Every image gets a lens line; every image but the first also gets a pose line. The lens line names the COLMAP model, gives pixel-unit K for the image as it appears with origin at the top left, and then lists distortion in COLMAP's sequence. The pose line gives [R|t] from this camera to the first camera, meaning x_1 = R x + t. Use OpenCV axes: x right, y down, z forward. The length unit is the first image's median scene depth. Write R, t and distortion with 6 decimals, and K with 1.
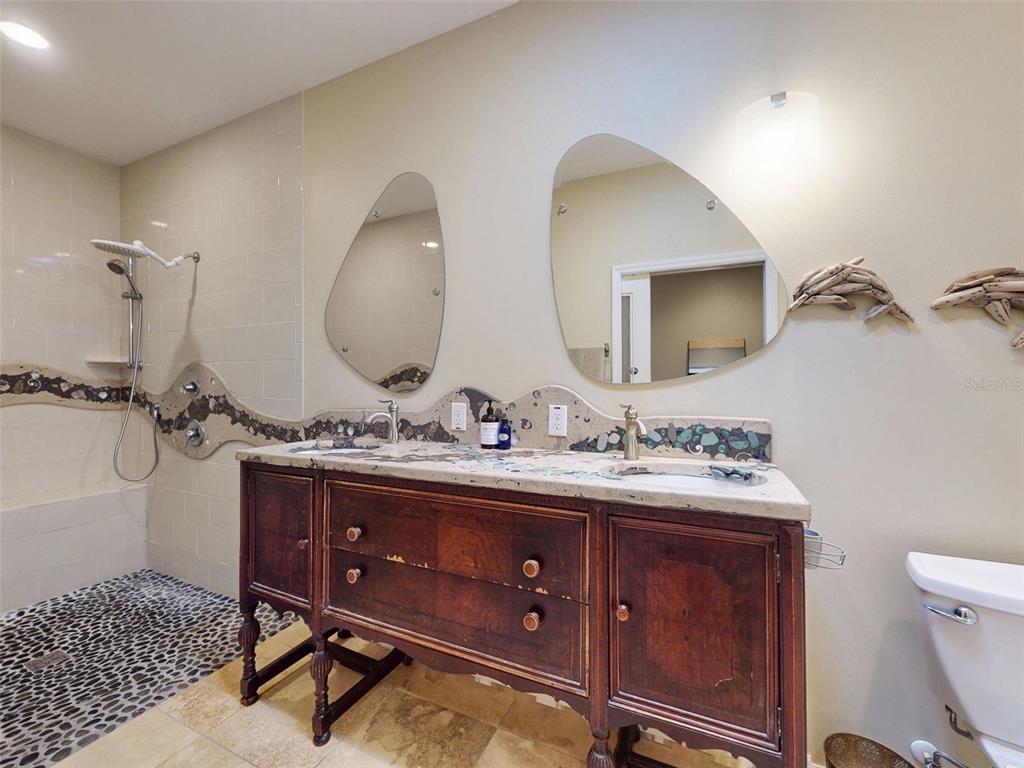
lens RADIAL K [[446.7, 0, 516.9], [0, 446.7, 385.2], [0, 0, 1]] dist [0.000814, 0.000417]
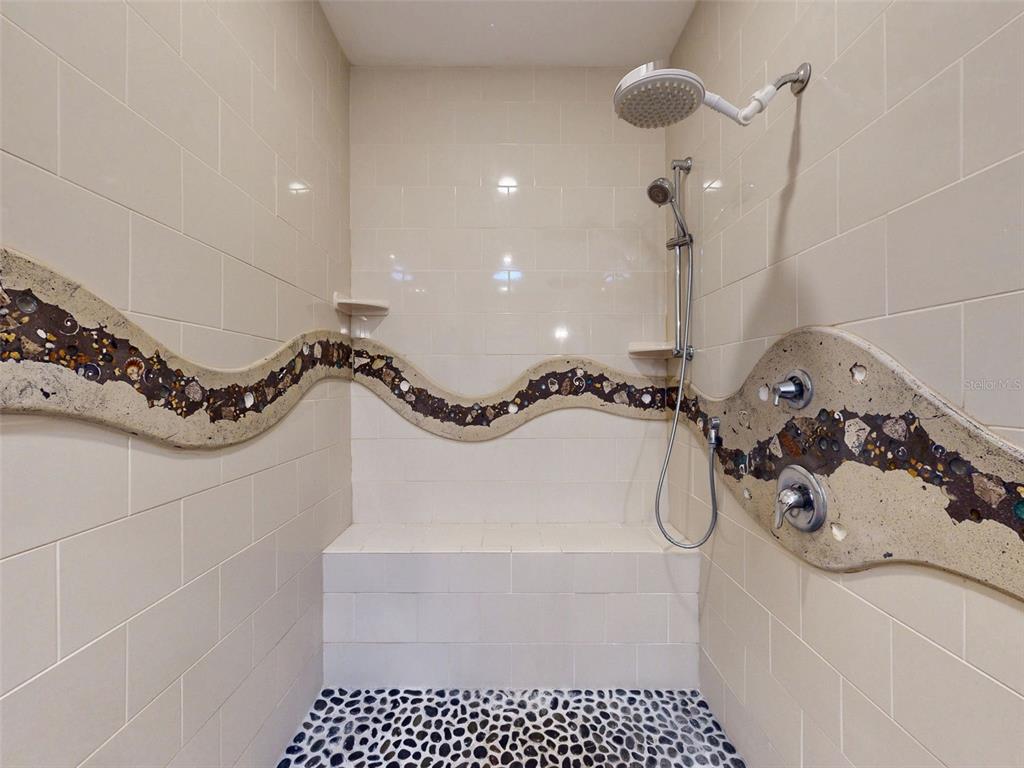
lens RADIAL K [[446.7, 0, 516.9], [0, 446.7, 385.2], [0, 0, 1]] dist [0.000814, 0.000417]
pose [[0.484830, -0.000554, -0.874608, -0.458062], [0.000493, 1.000000, -0.000361, 0.001331], [0.874608, -0.000256, 0.484831, 0.537503]]
